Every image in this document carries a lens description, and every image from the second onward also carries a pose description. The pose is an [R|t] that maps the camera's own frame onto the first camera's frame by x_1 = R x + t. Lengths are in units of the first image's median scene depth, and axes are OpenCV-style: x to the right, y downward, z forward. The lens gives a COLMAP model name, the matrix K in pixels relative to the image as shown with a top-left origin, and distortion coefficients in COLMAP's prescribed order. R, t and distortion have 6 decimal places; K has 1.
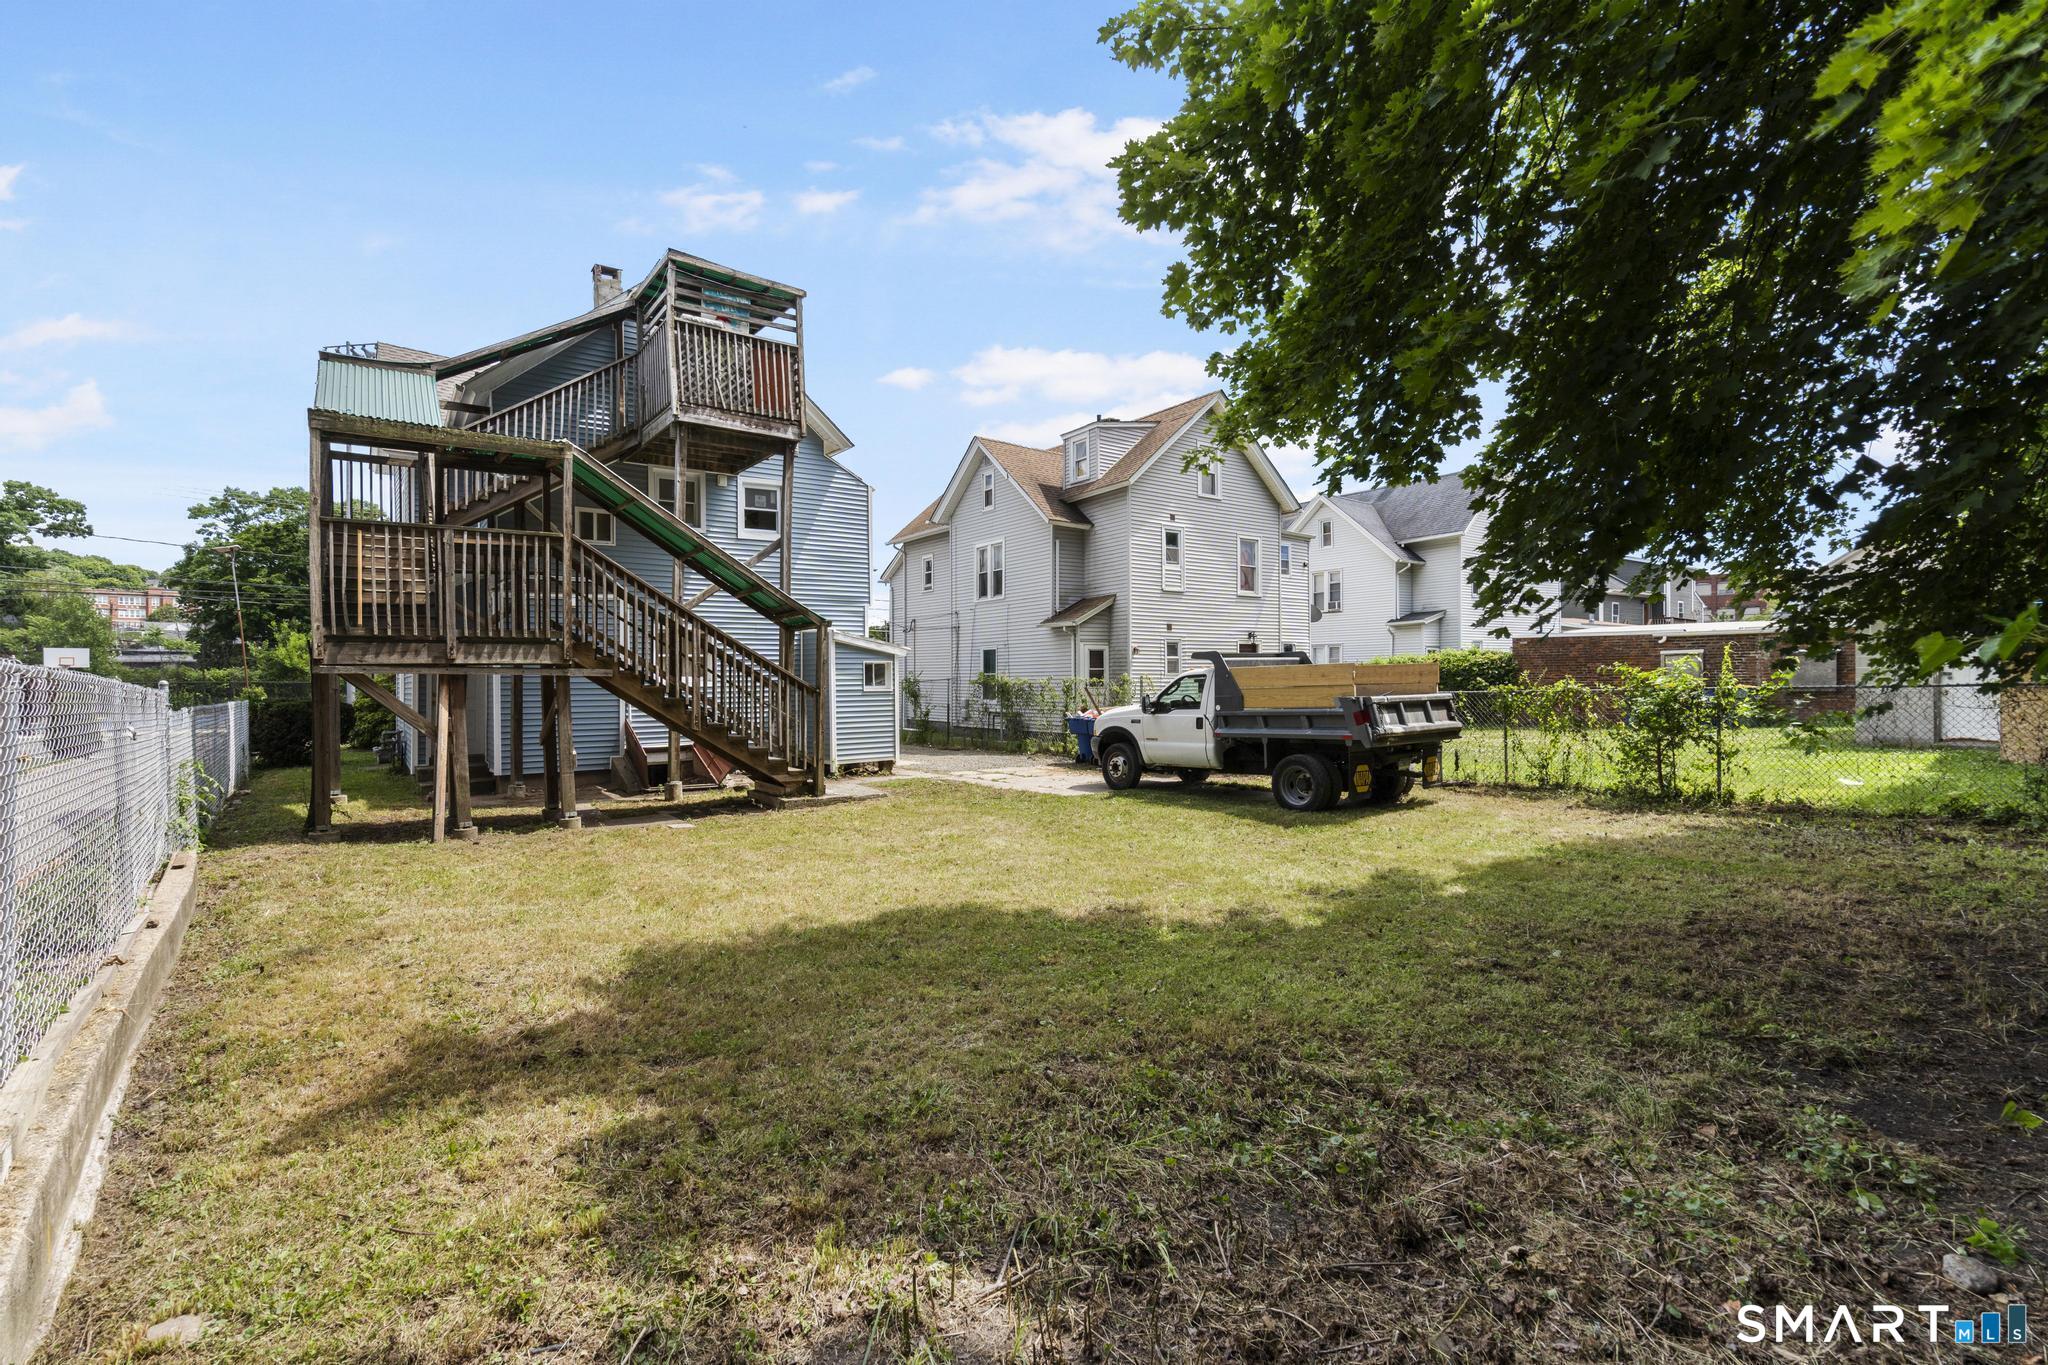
lens RADIAL K [[923.9, 0, 1024.9], [0, 923.9, 678.2], [0, 0, 1]] dist [-0.006067, 0.002999]
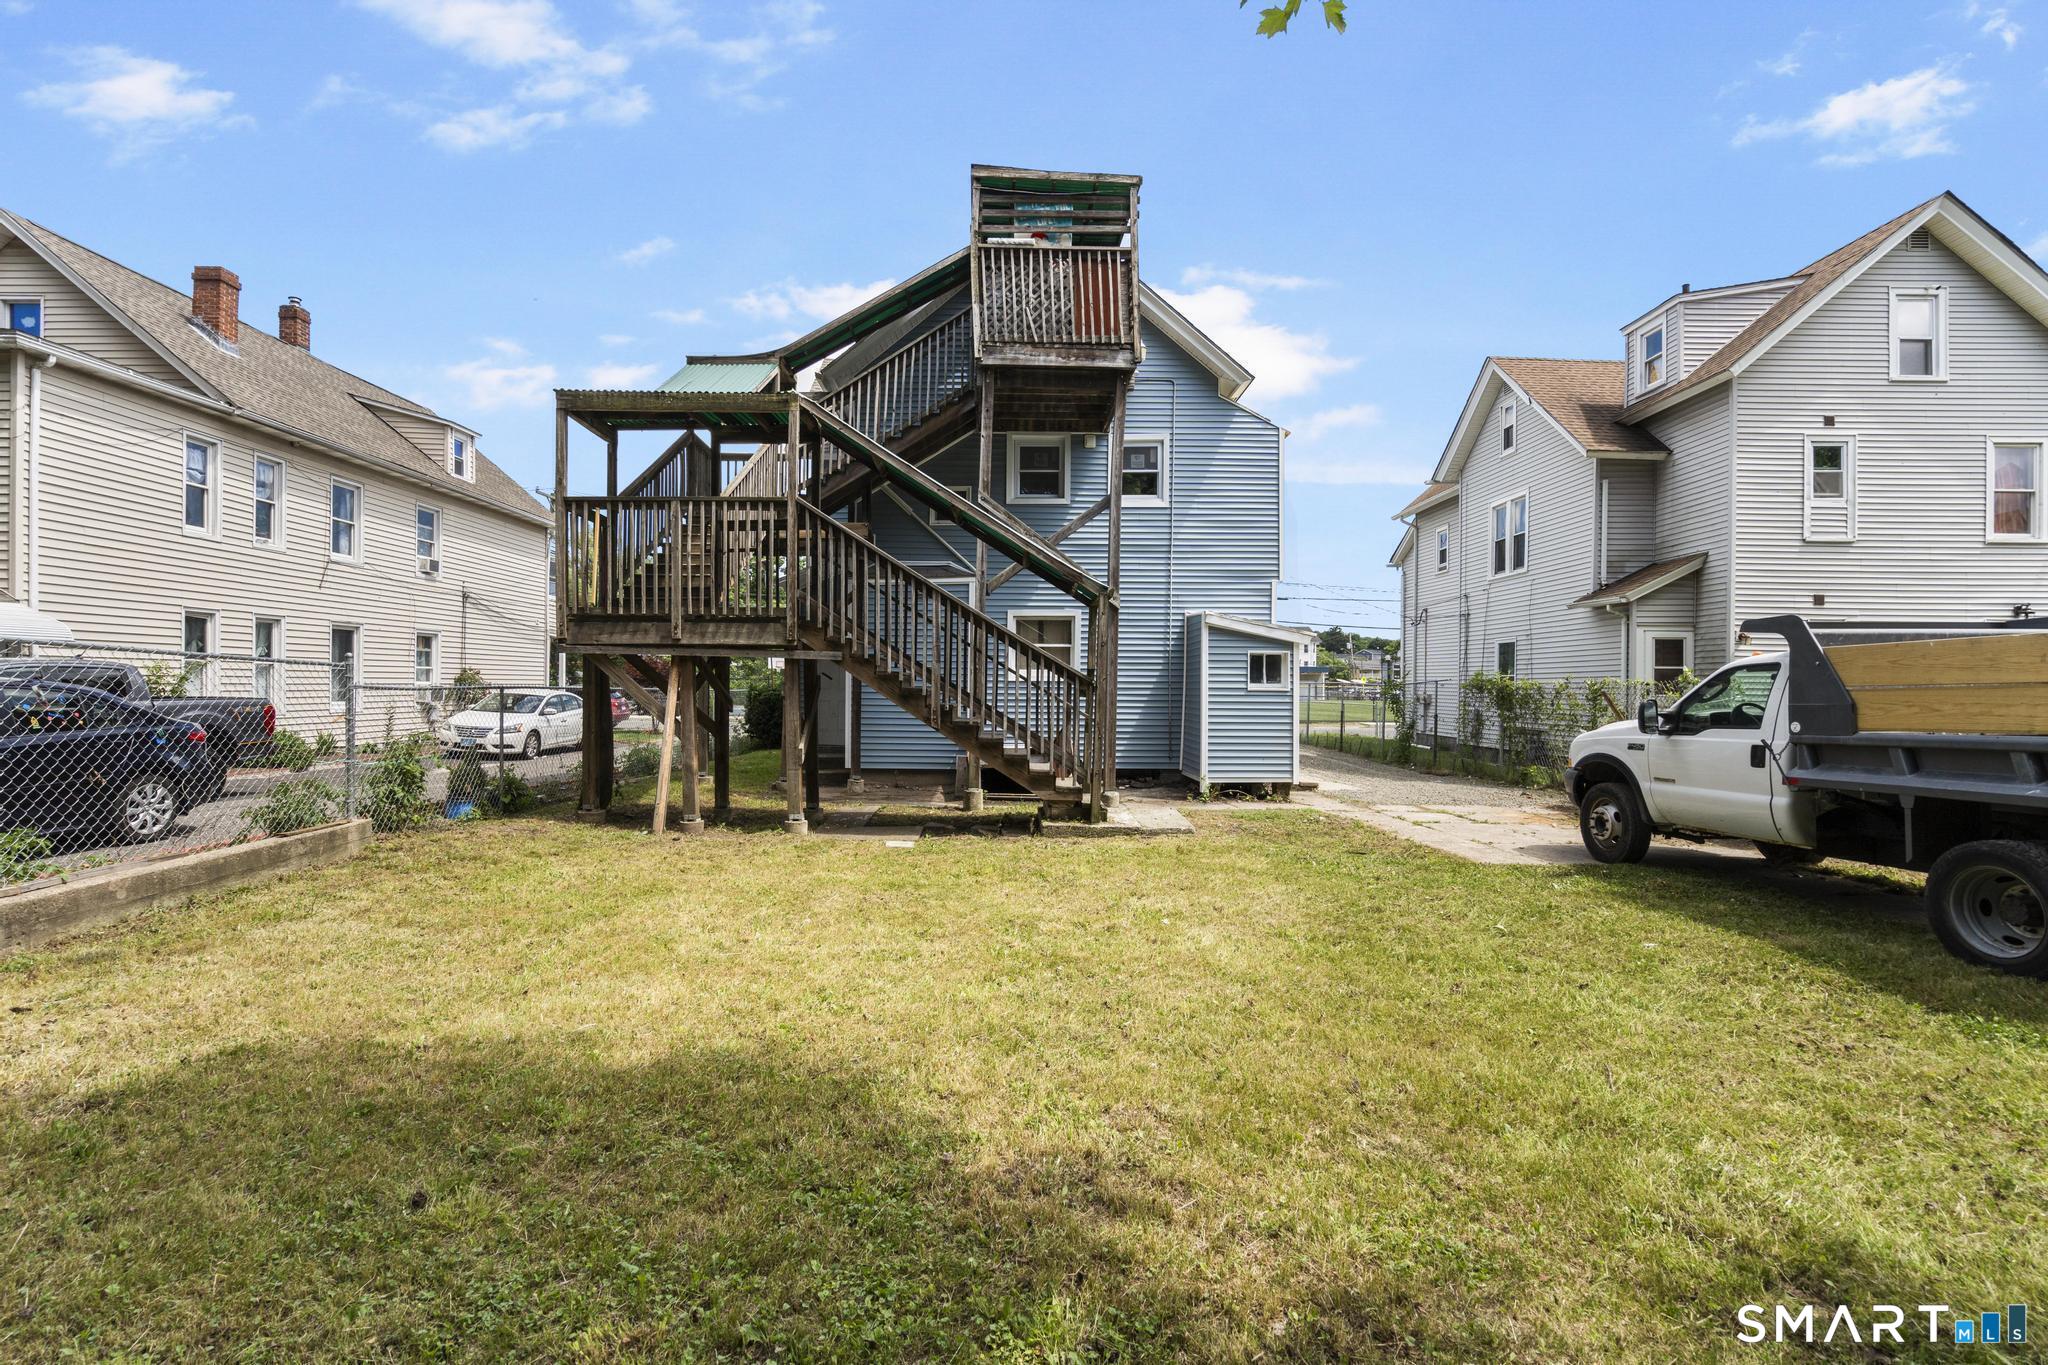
lens RADIAL K [[923.9, 0, 1018.4], [0, 923.9, 684.7], [0, 0, 1]] dist [-0.006067, 0.002999]
pose [[0.806397, 0.013130, -0.591229, 0.149252], [-0.014976, 0.999886, 0.001779, 0.013096], [0.591185, 0.007420, 0.806502, 0.313902]]
